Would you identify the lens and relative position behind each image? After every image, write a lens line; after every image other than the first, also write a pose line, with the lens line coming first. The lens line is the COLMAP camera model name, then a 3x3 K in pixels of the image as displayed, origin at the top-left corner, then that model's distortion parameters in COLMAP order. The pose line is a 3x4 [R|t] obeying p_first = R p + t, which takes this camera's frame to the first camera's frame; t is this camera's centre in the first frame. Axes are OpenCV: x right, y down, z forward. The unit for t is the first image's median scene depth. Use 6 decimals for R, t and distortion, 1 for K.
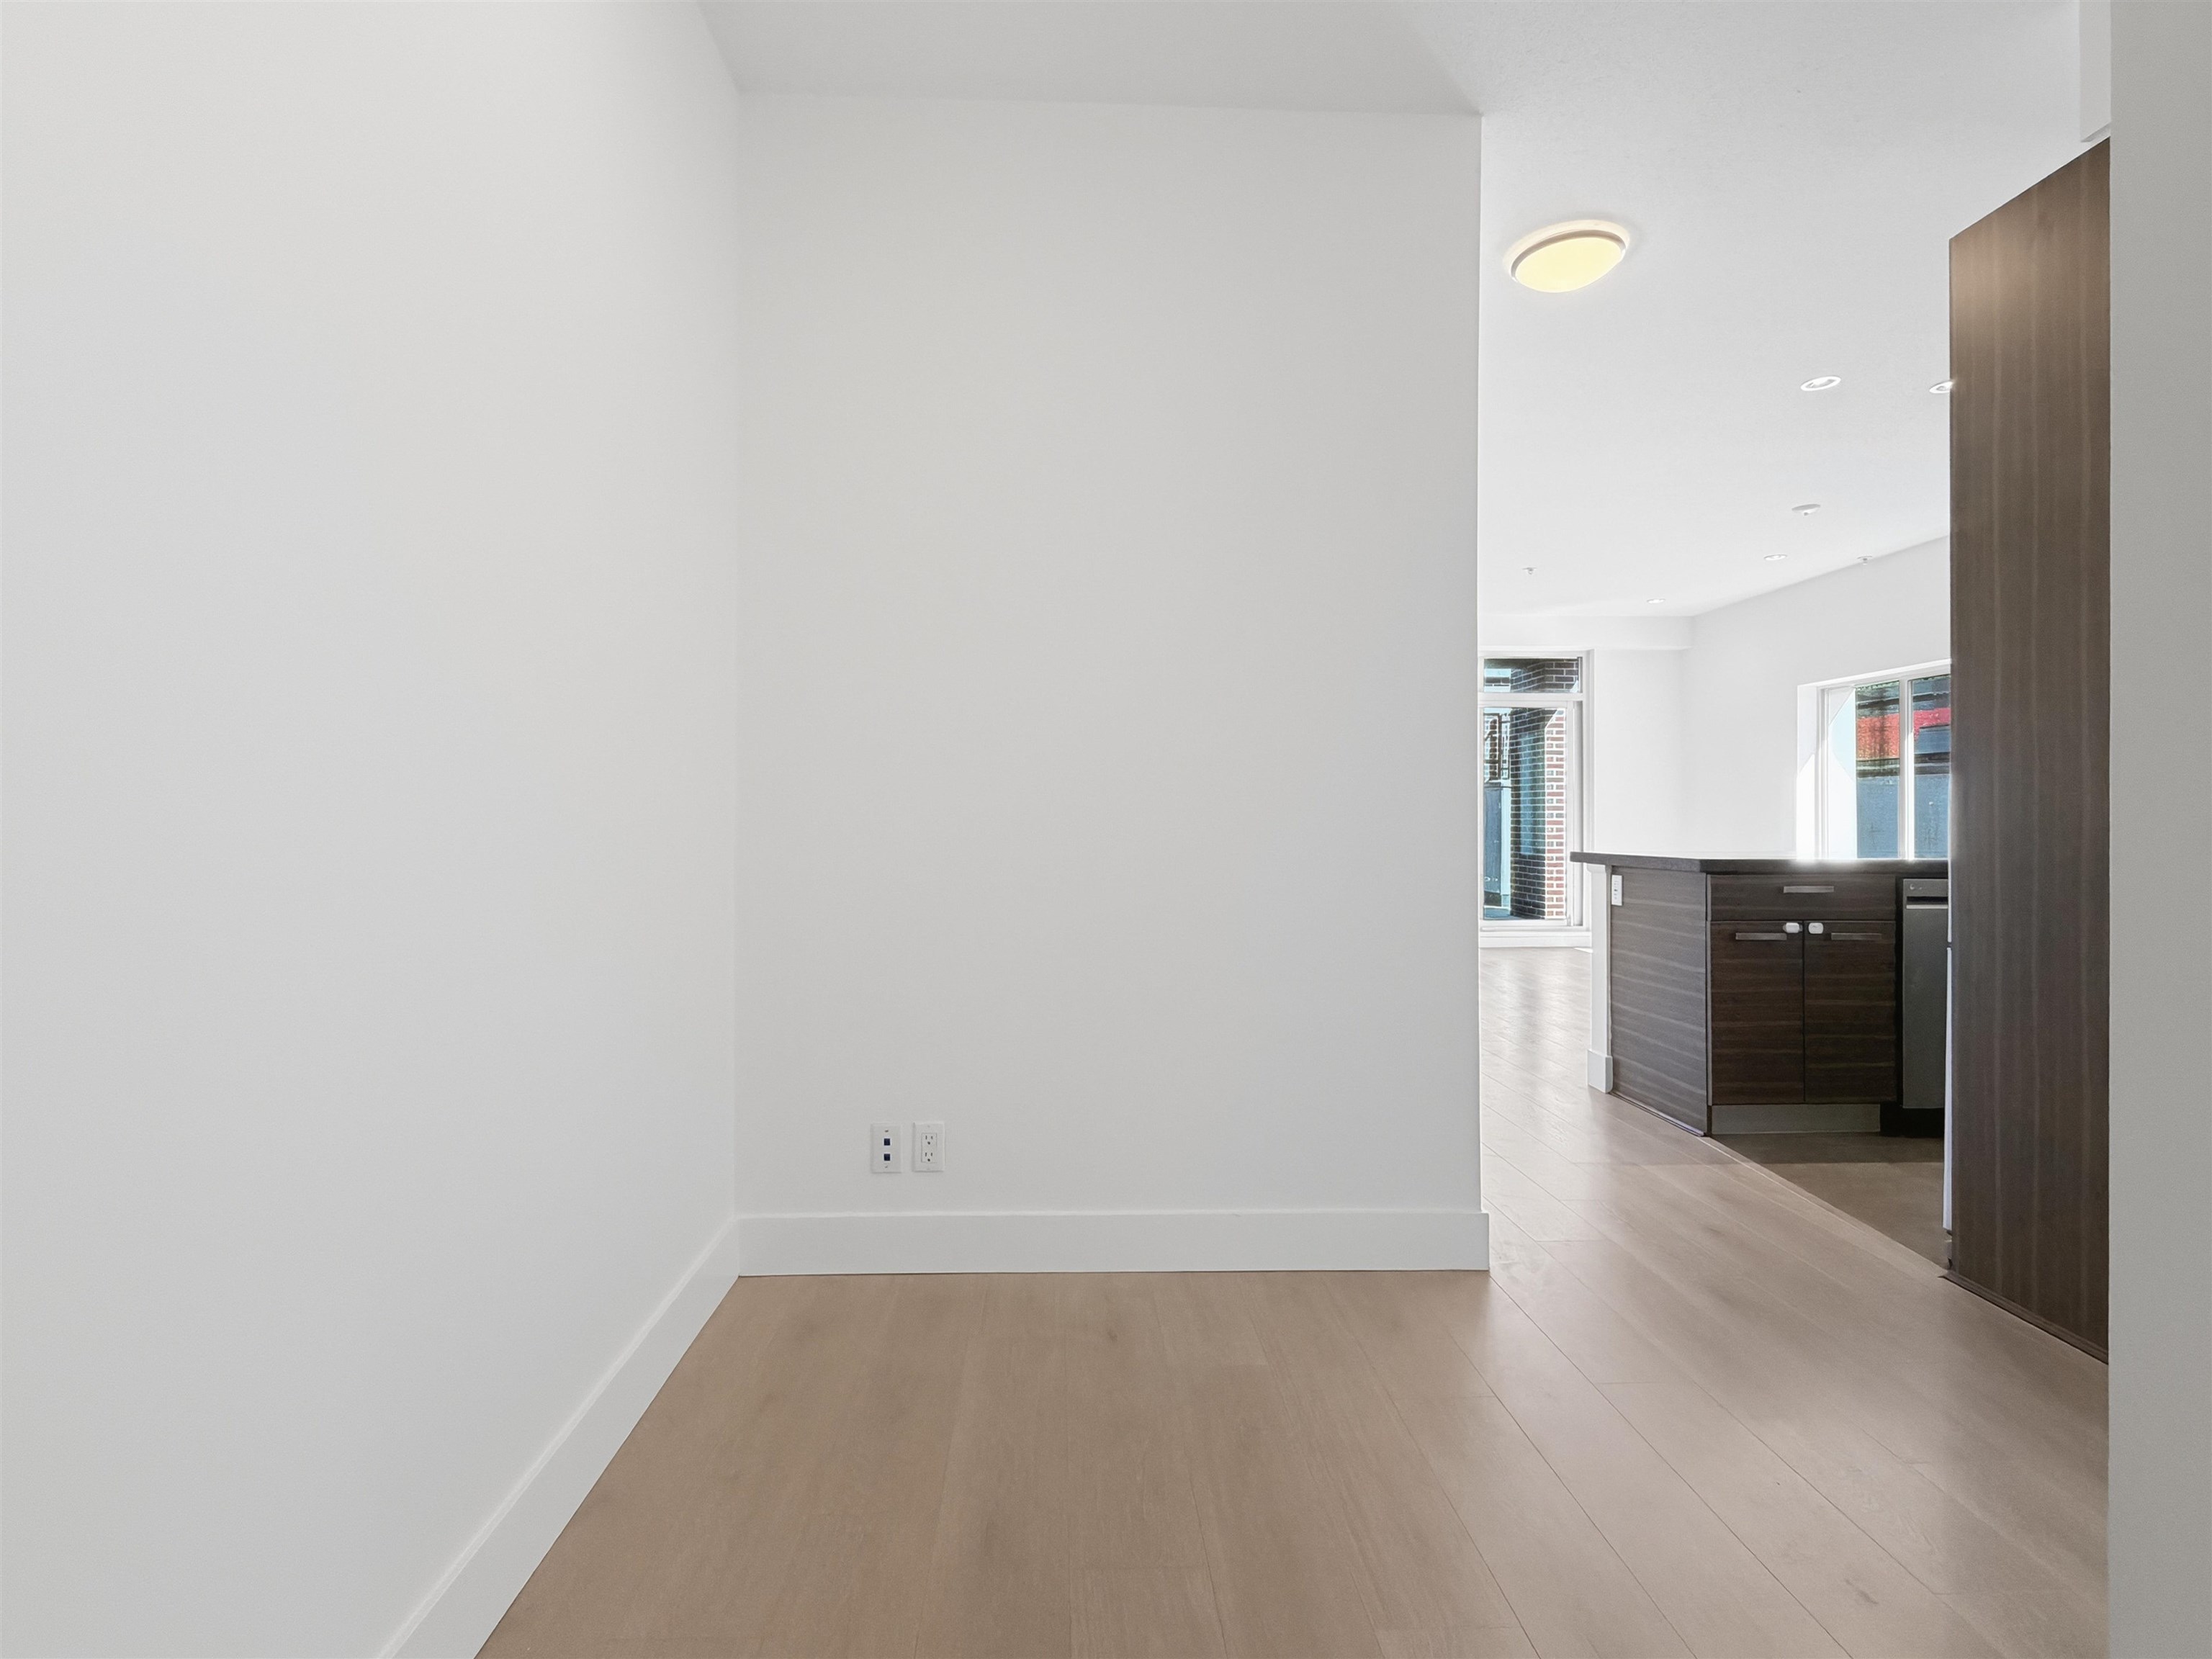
lens RADIAL K [[1065.4, 0, 1108.6], [0, 1065.4, 799.1], [0, 0, 1]] dist [-0.001079, -0.001644]
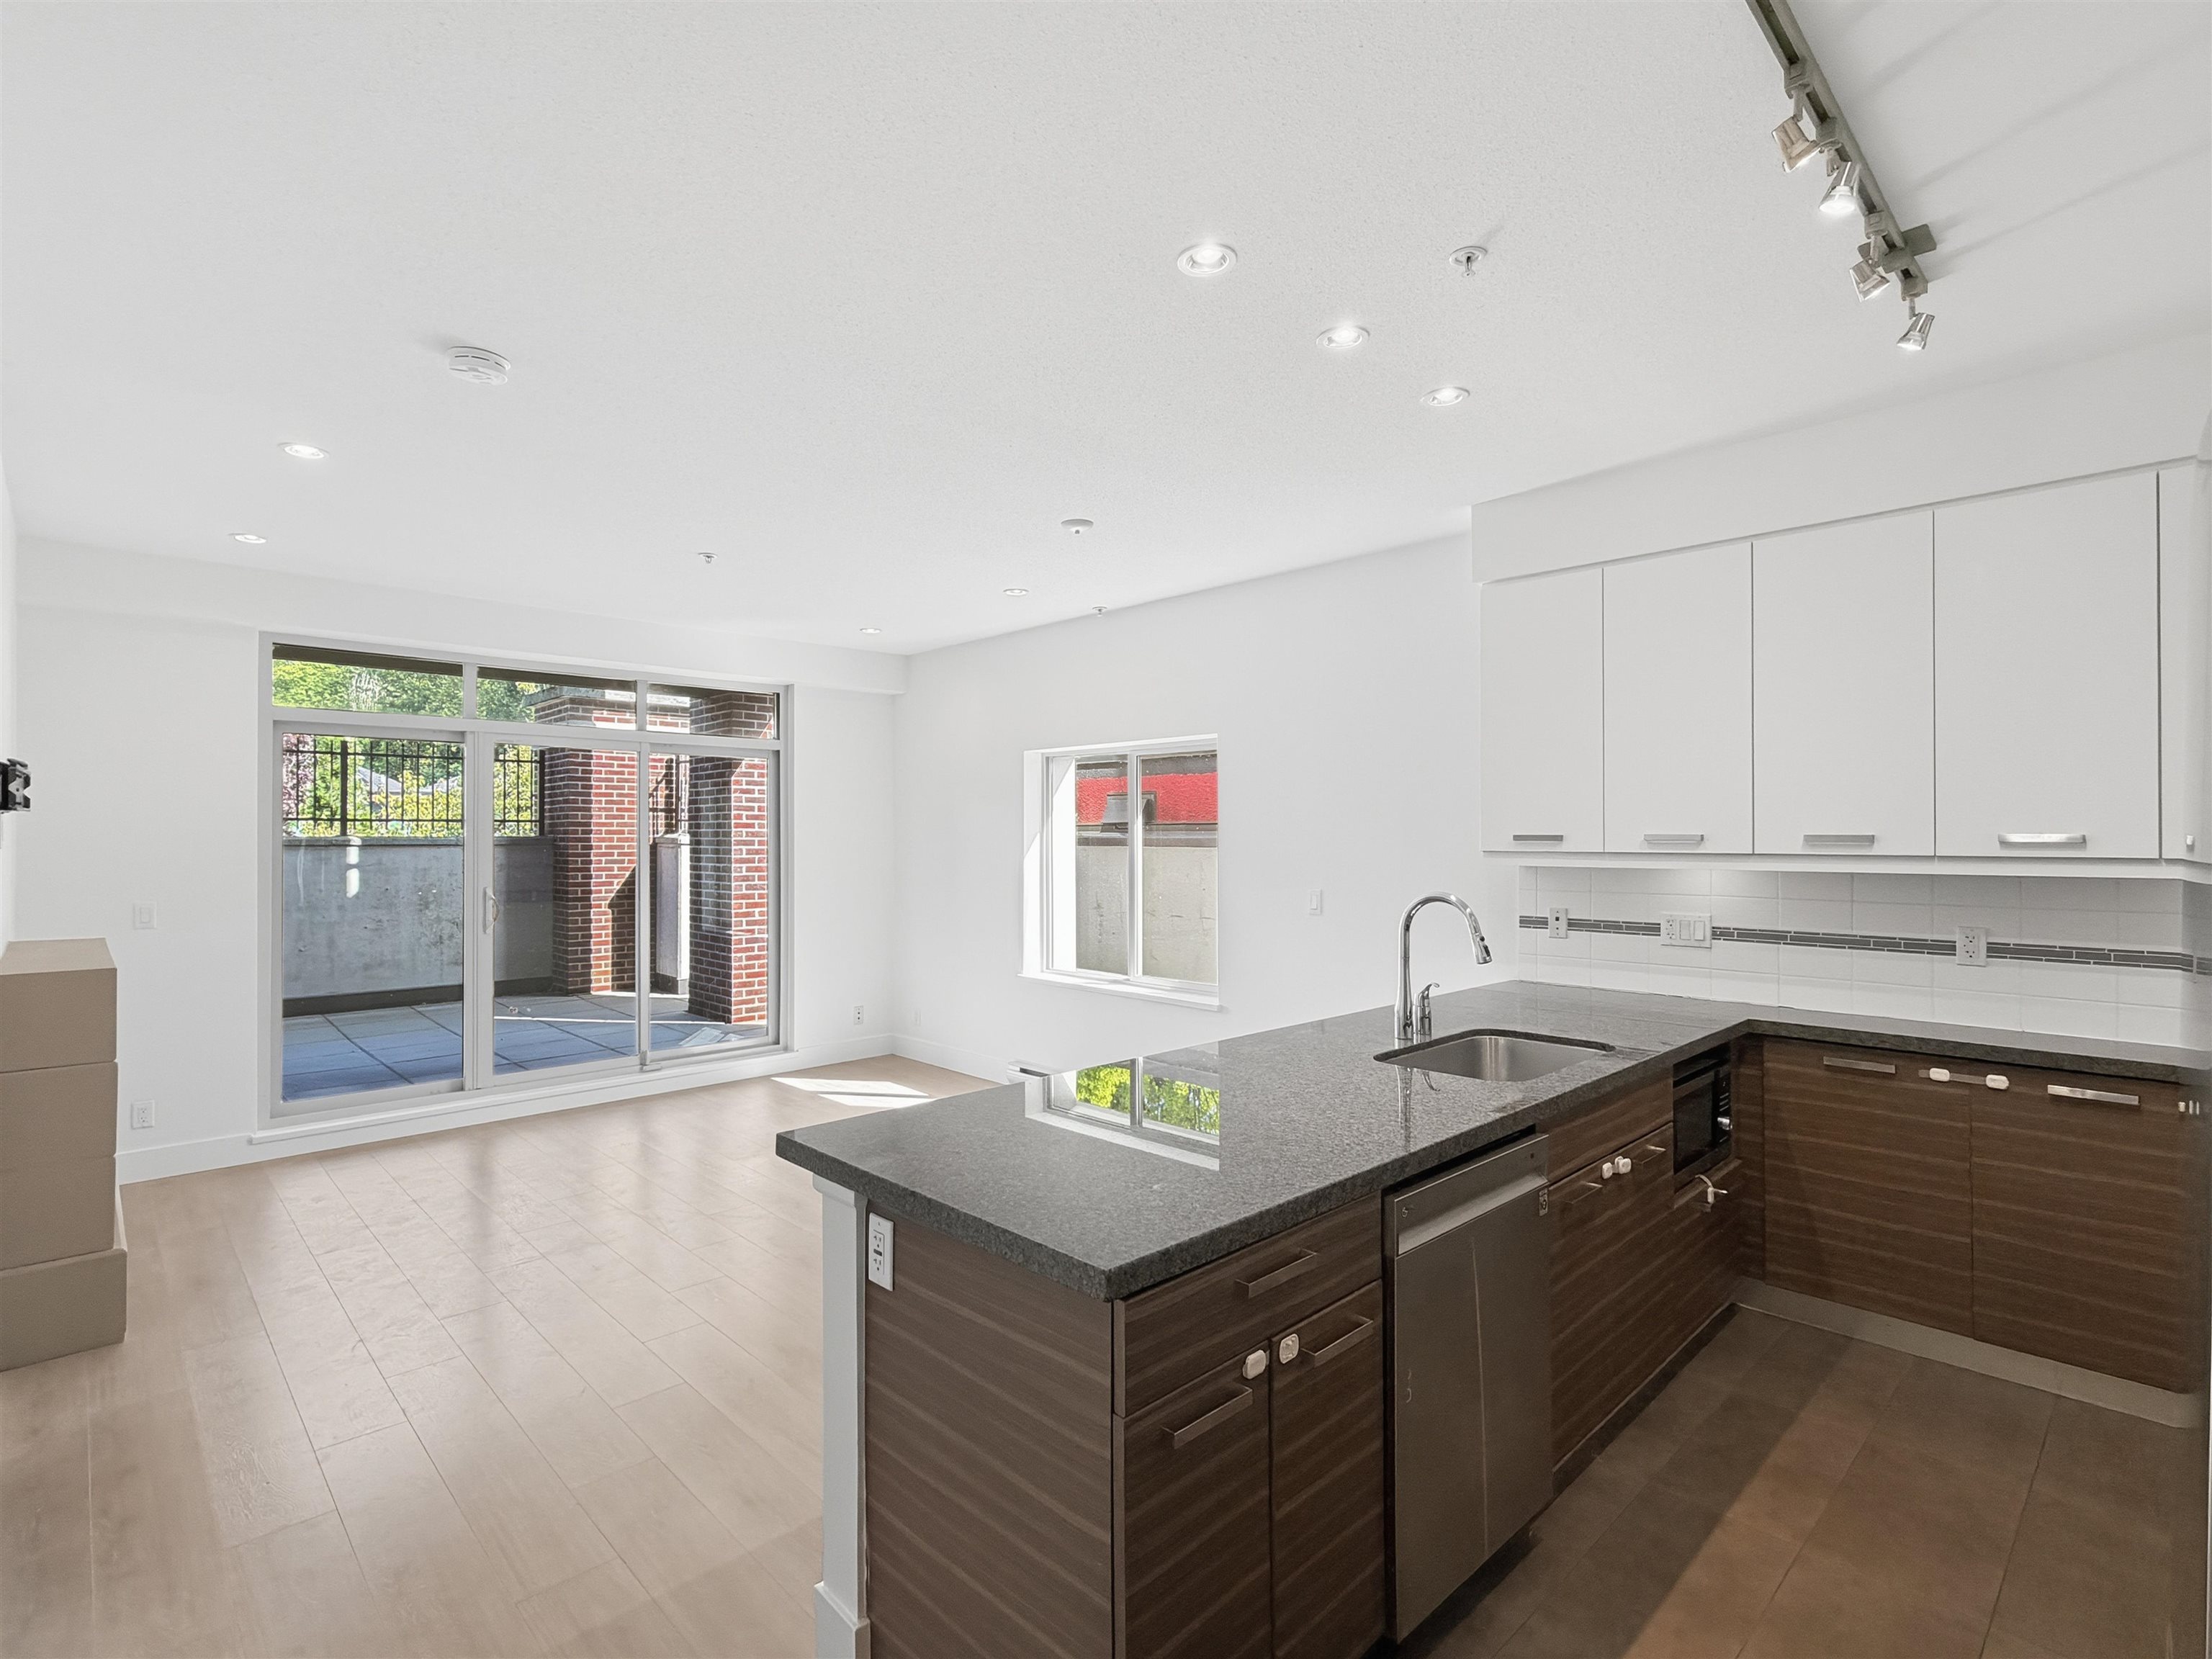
lens RADIAL K [[1065.4, 0, 1104.3], [0, 1065.4, 846.4], [0, 0, 1]] dist [-0.001079, -0.001644]
pose [[0.749487, -0.006403, 0.661988, 0.111110], [-0.009844, 0.999735, 0.020815, -0.040787], [-0.661946, -0.022118, 0.749225, 0.266389]]
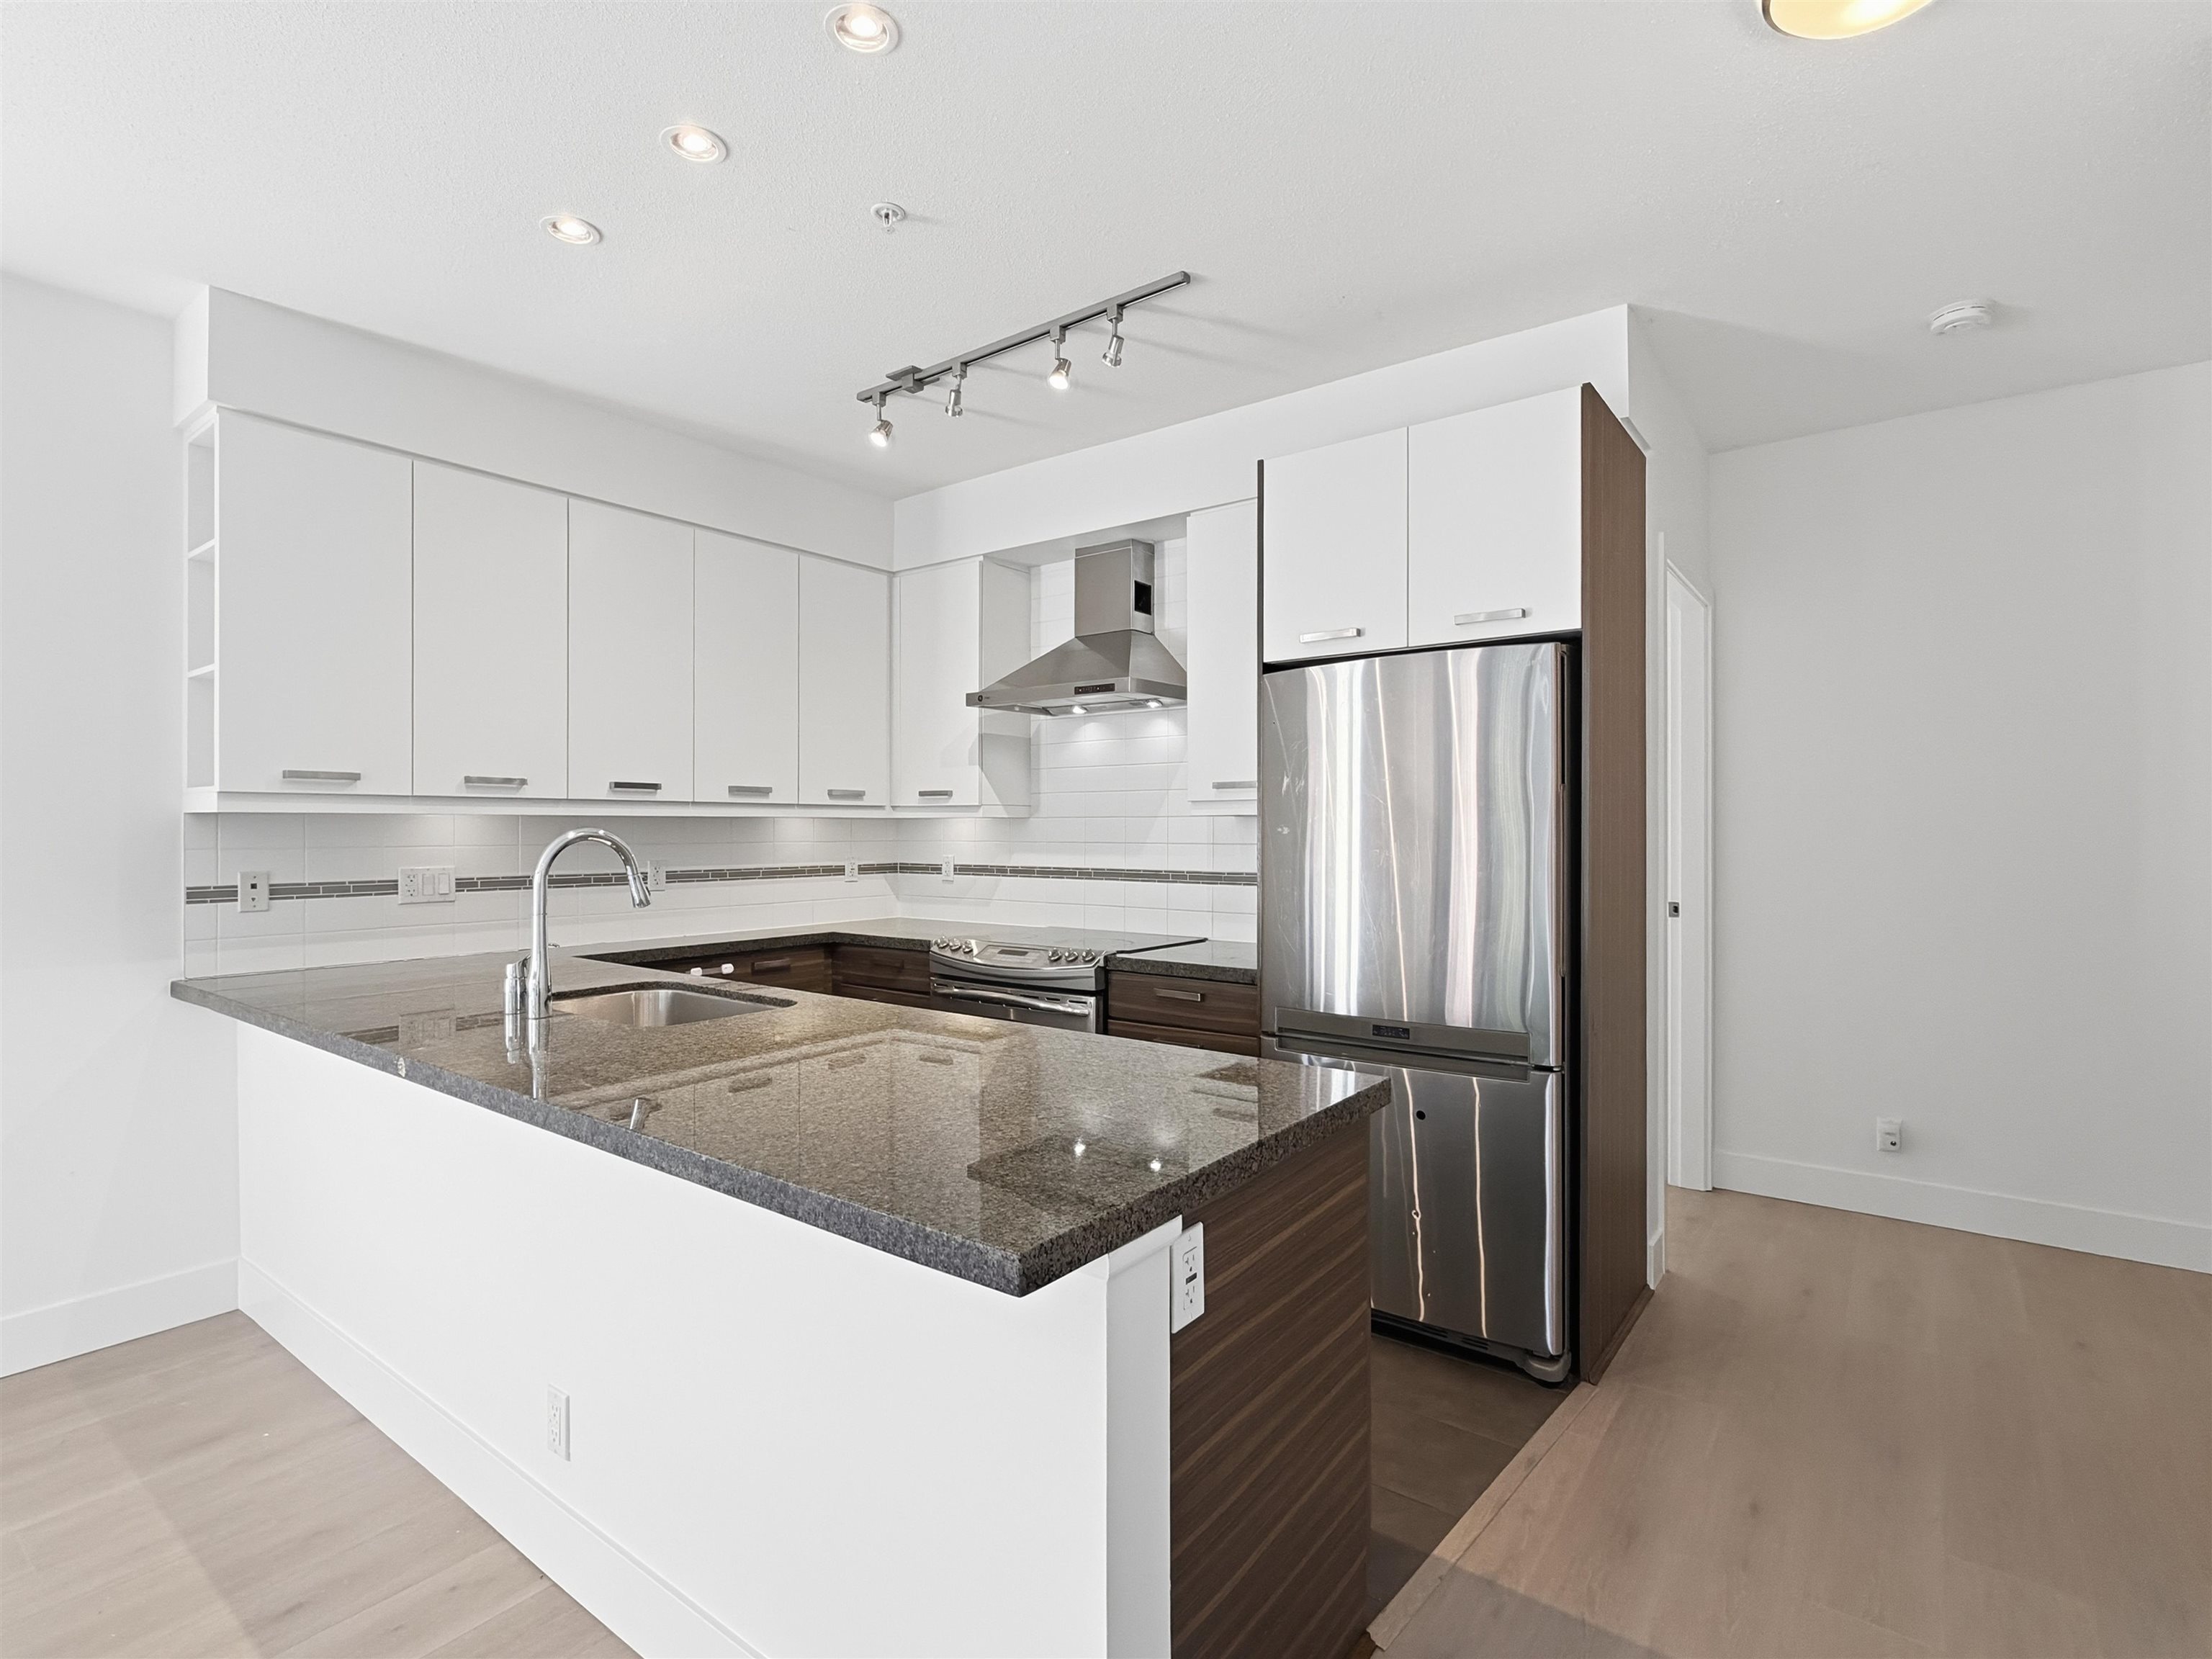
lens RADIAL K [[1065.4, 0, 1086.5], [0, 1065.4, 814.7], [0, 0, 1]] dist [-0.001079, -0.001644]
pose [[-0.761572, -0.004764, 0.648063, 0.131373], [-0.019379, 0.999693, -0.015424, -0.027304], [-0.647790, -0.024305, -0.761431, 0.522420]]
